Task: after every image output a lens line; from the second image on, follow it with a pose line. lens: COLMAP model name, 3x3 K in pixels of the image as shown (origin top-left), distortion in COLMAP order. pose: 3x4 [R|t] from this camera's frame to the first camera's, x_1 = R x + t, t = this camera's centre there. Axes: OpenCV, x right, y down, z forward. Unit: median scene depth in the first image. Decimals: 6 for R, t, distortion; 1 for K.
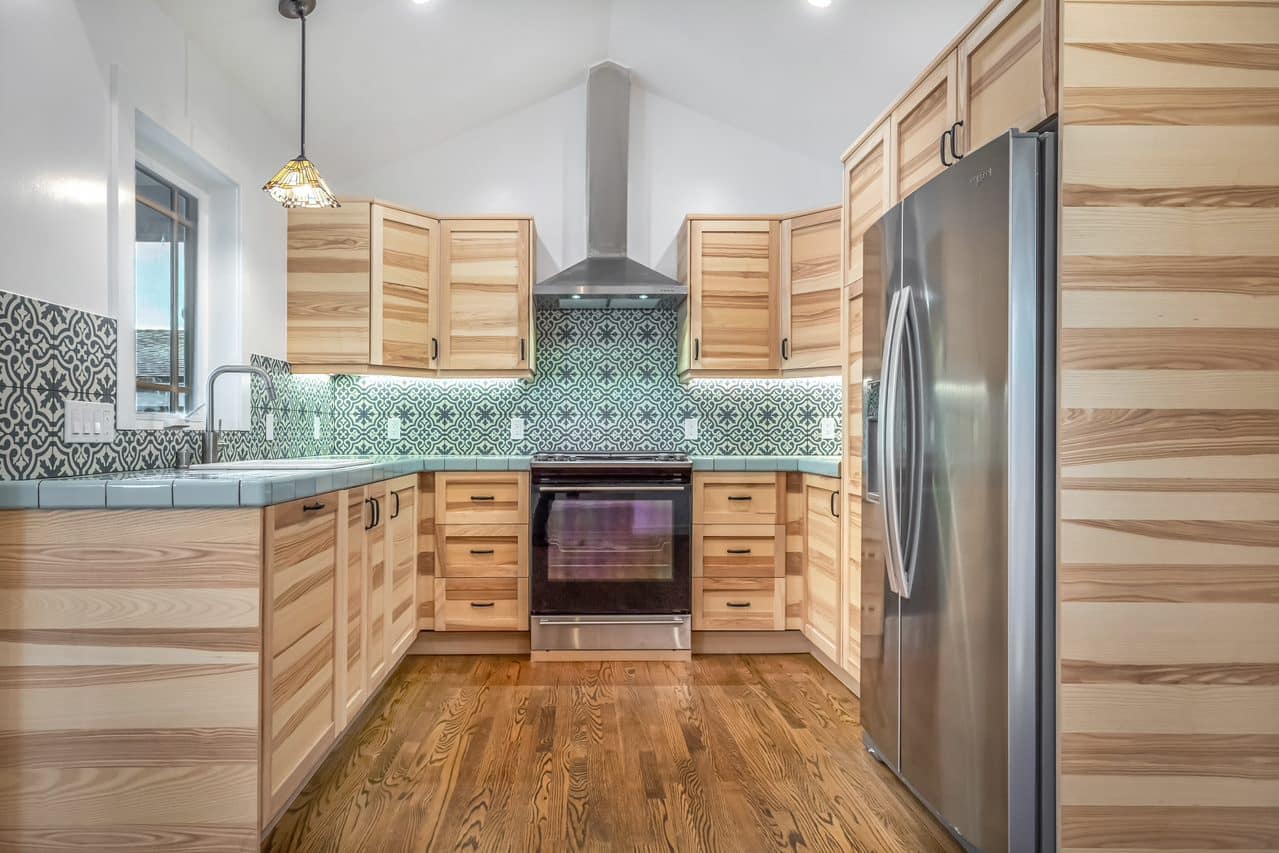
lens RADIAL K [[779.9, 0, 588.0], [0, 779.9, 428.9], [0, 0, 1]] dist [0.007304, 0.011398]
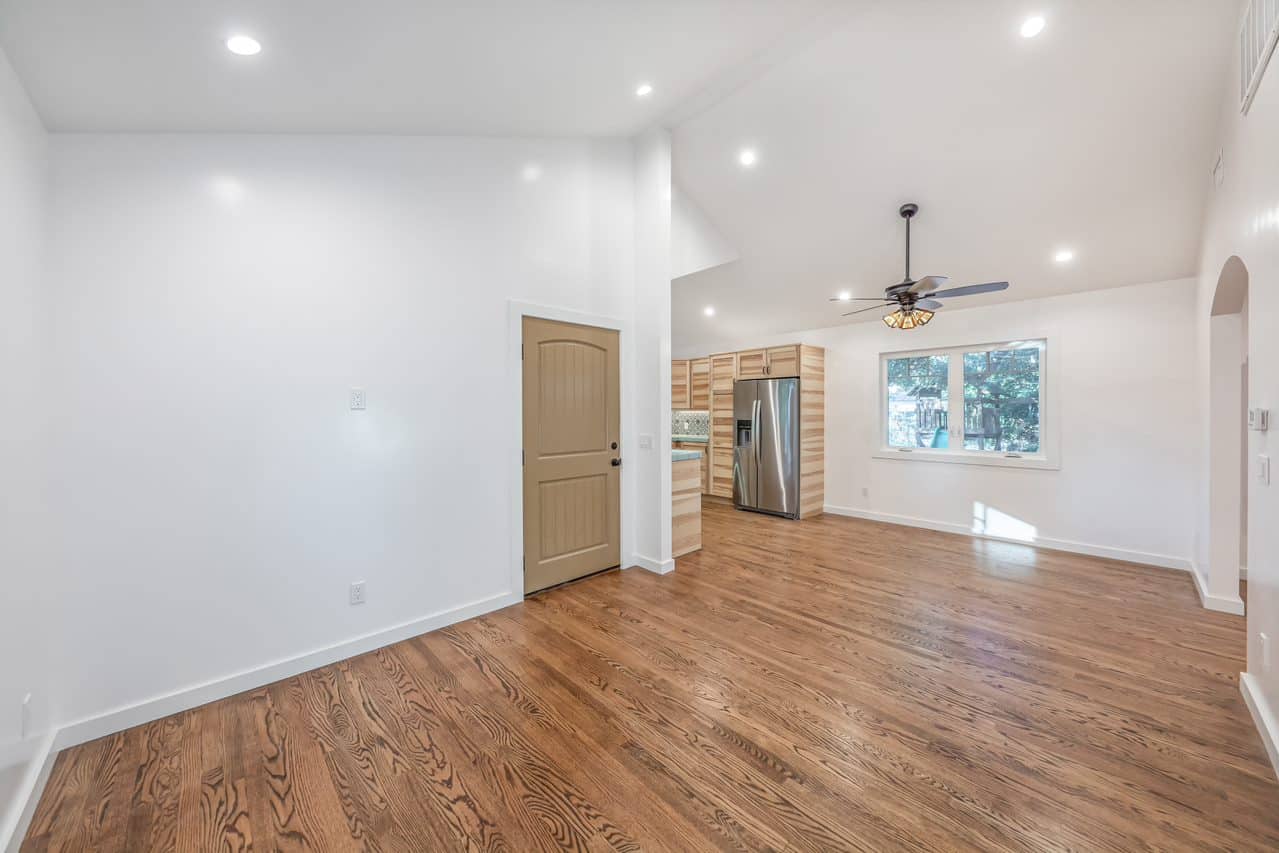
lens RADIAL K [[450.5, 0, 636.7], [0, 450.5, 417.8], [0, 0, 1]] dist [0.006743, -0.002573]
pose [[0.734348, -0.015017, 0.678607, -1.157843], [0.000387, 0.999764, 0.021705, -0.084534], [-0.678773, -0.015677, 0.734181, -0.268890]]
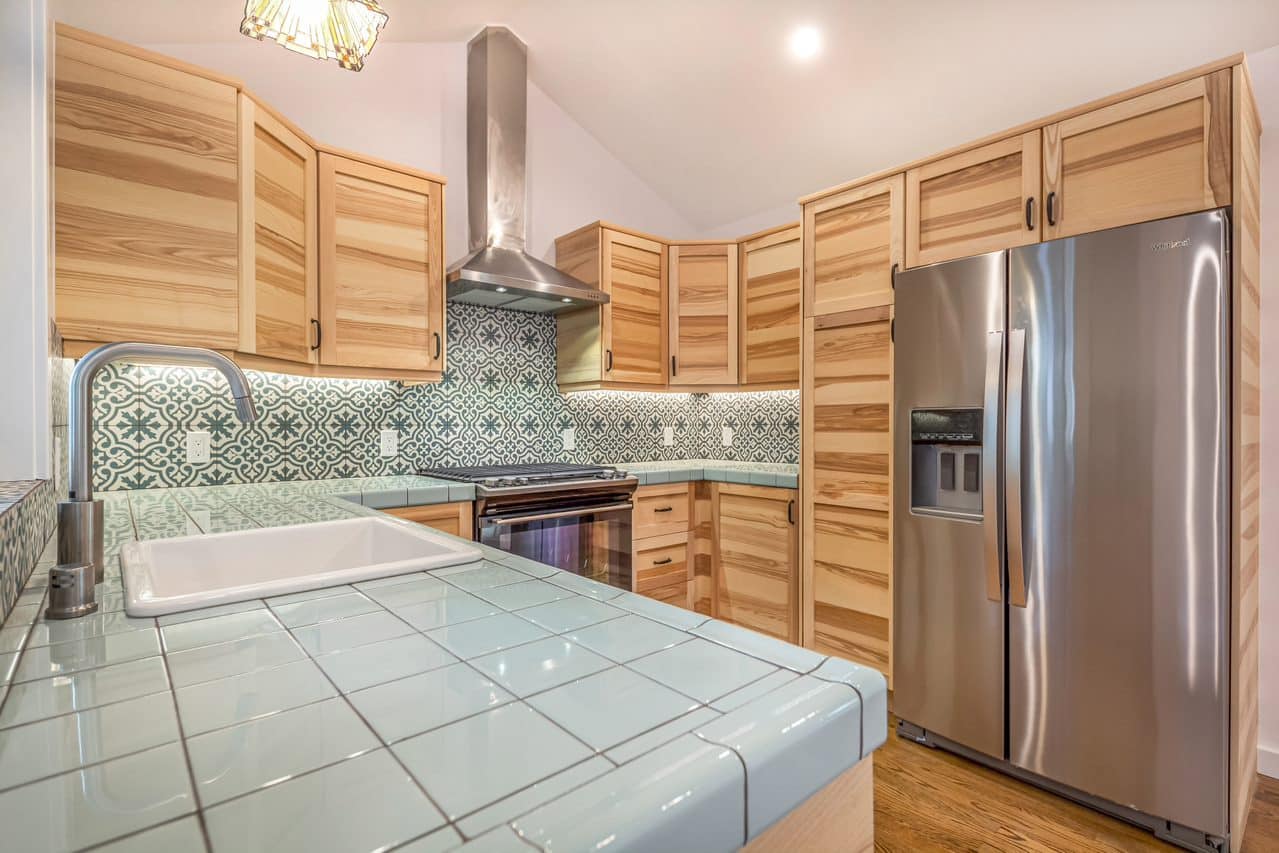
lens RADIAL K [[603.8, 0, 640.1], [0, 603.8, 424.8], [0, 0, 1]] dist [0.008449, -0.005717]
pose [[0.759324, -0.002318, 0.650709, -0.350588], [-0.004434, 0.999952, 0.008736, -0.029888], [-0.650698, -0.009519, 0.759277, 0.426316]]
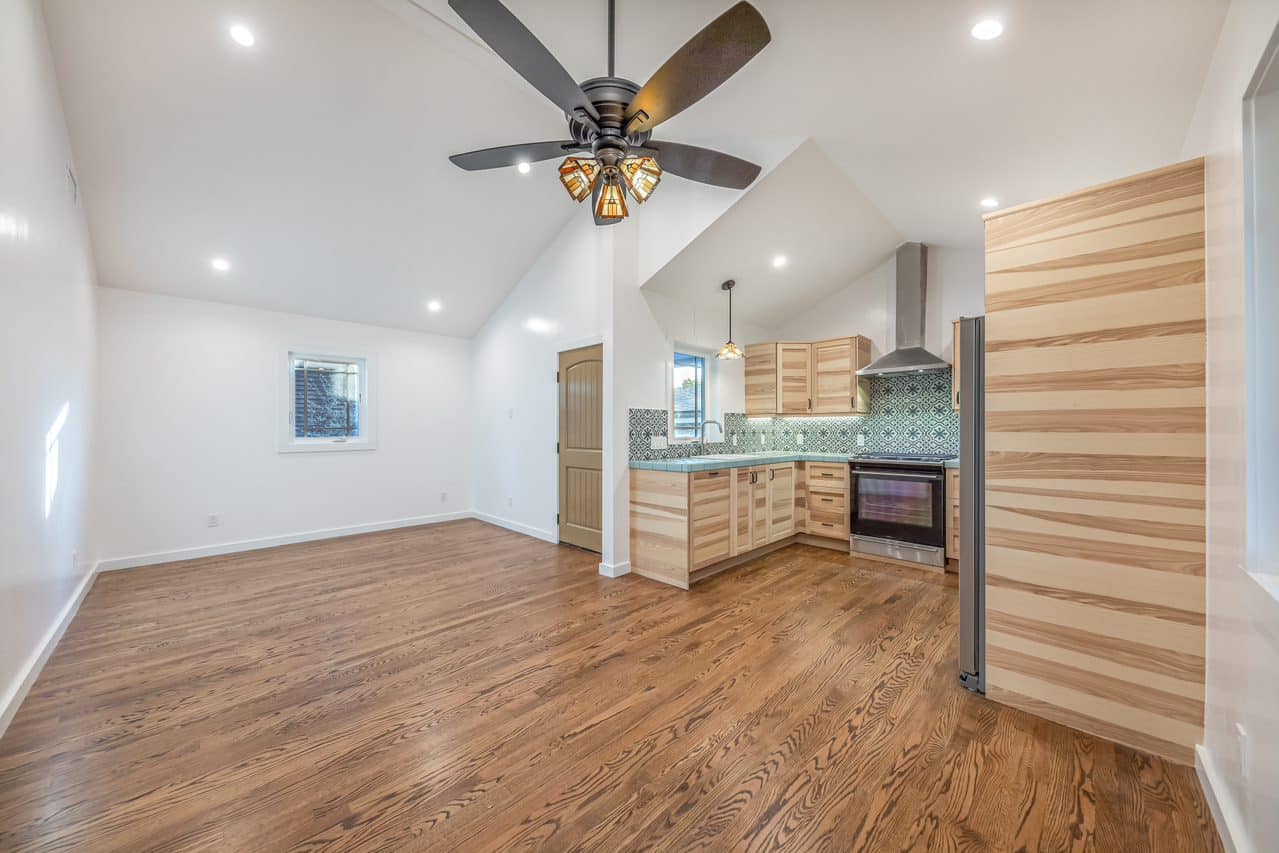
lens RADIAL K [[450.5, 0, 636.3], [0, 450.5, 428.5], [0, 0, 1]] dist [0.006743, -0.002573]
pose [[0.699183, -0.002893, -0.714937, 0.382828], [0.007465, 0.999967, 0.003254, -0.044991], [0.714903, -0.007612, 0.699182, -0.227983]]
